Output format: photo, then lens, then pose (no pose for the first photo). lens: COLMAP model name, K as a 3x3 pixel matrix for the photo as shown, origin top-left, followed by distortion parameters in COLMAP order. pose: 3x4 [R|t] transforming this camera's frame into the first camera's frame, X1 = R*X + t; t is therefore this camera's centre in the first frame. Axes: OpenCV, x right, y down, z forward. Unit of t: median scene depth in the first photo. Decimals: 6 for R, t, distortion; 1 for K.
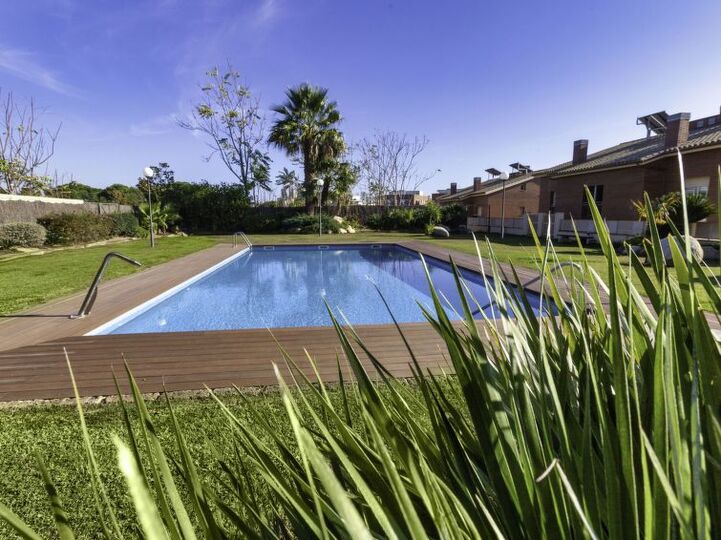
lens RADIAL K [[363.3, 0, 359.6], [0, 363.3, 278.3], [0, 0, 1]] dist [-0.036742, 0.027366]
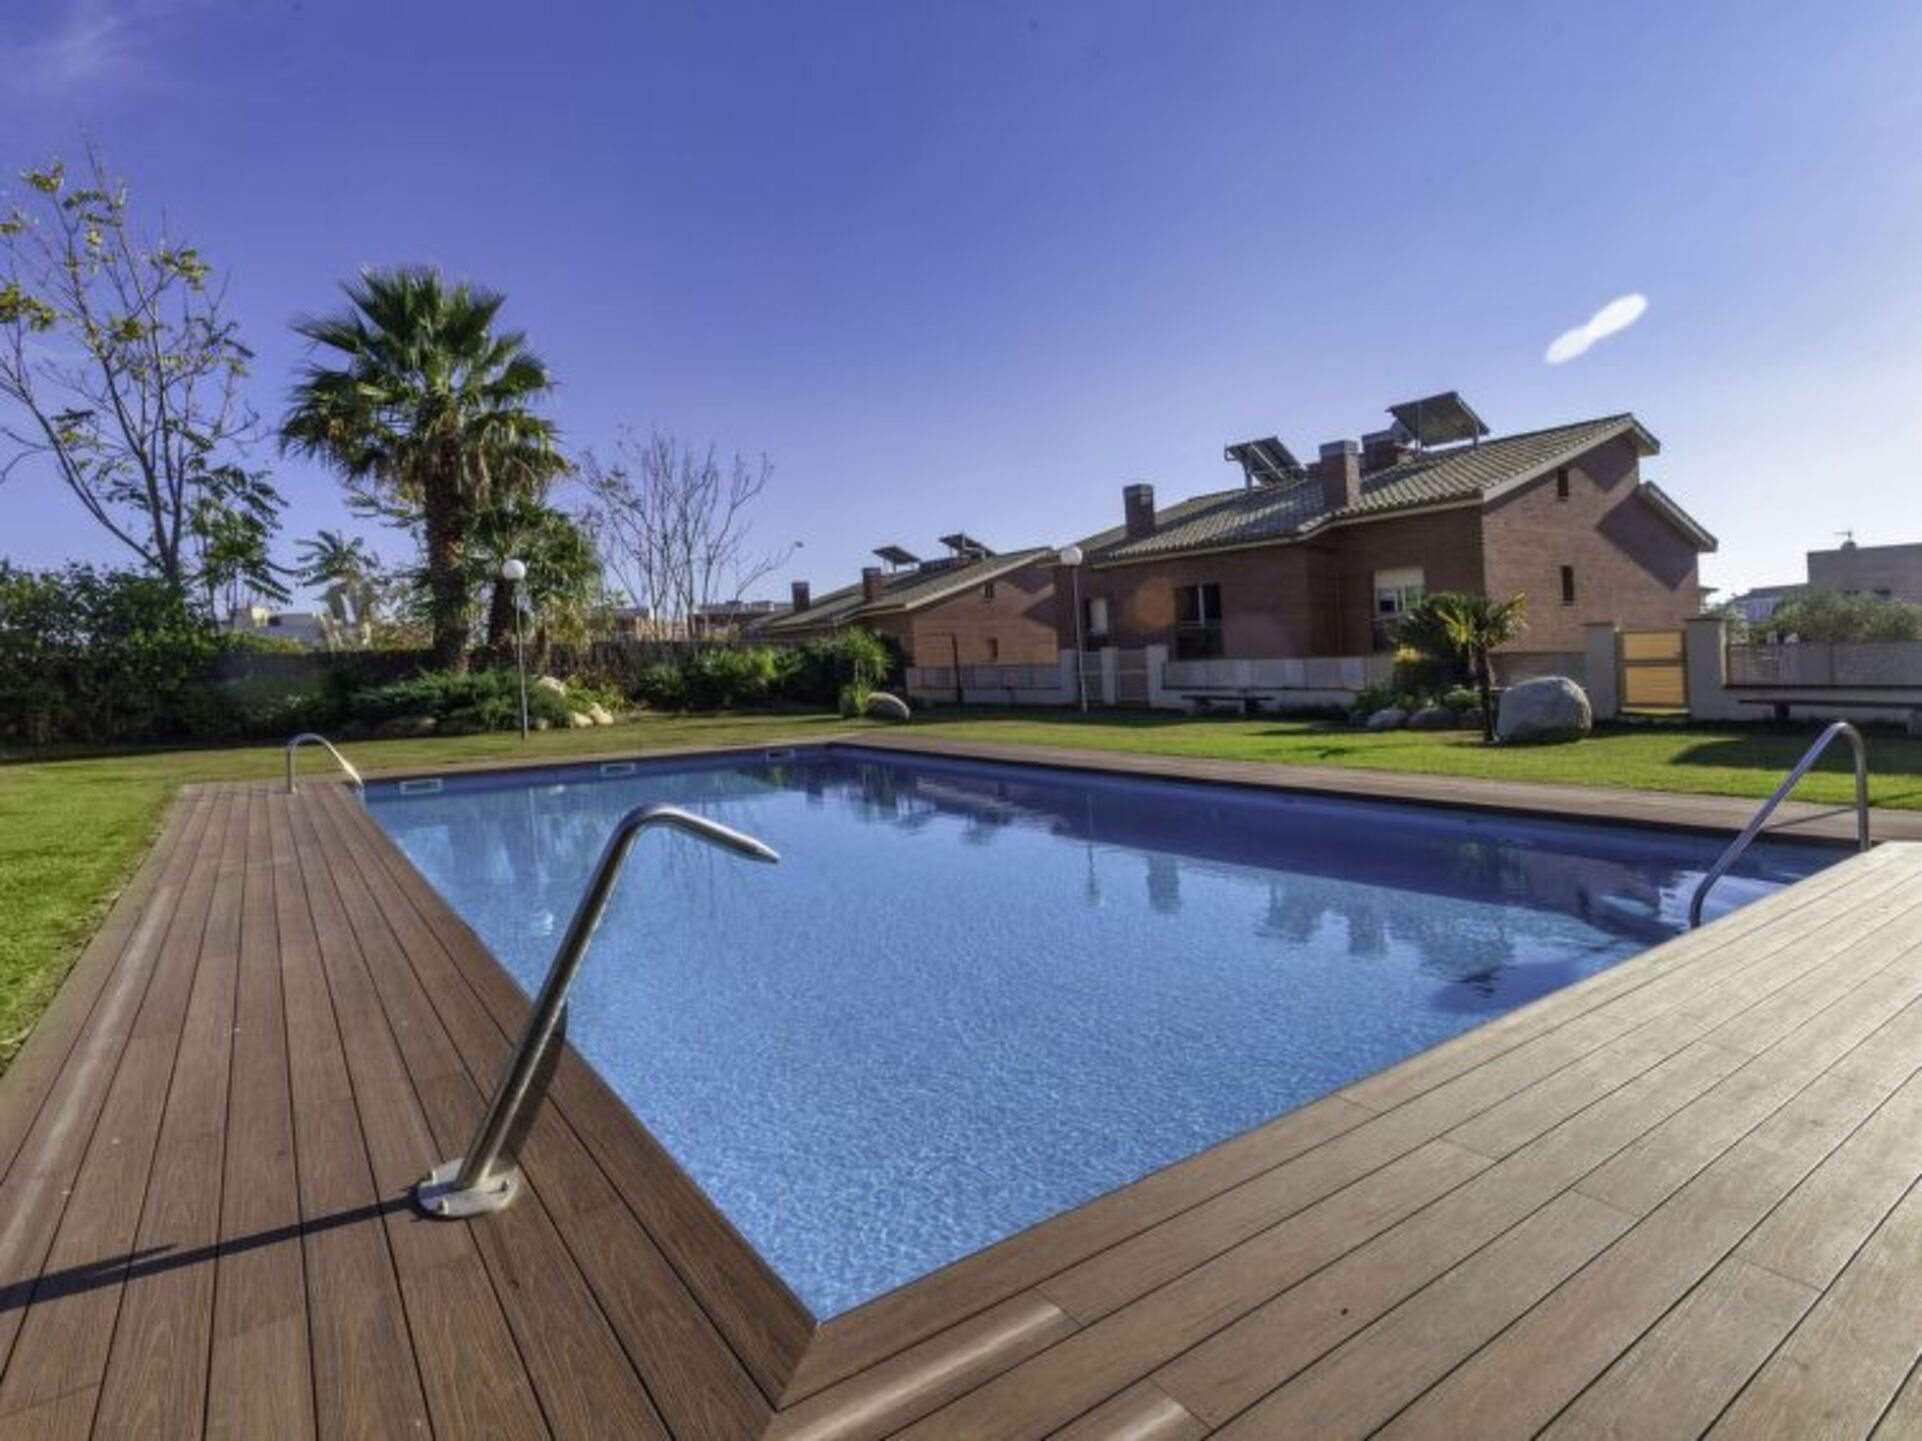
lens RADIAL K [[974.0, 0, 964.9], [0, 974.0, 712.0], [0, 0, 1]] dist [-0.001140, 0.000316]
pose [[0.884367, -0.052153, 0.463869, -0.144495], [0.111764, 0.988492, -0.101941, -0.009681], [-0.453214, 0.141997, 0.880019, 0.077208]]
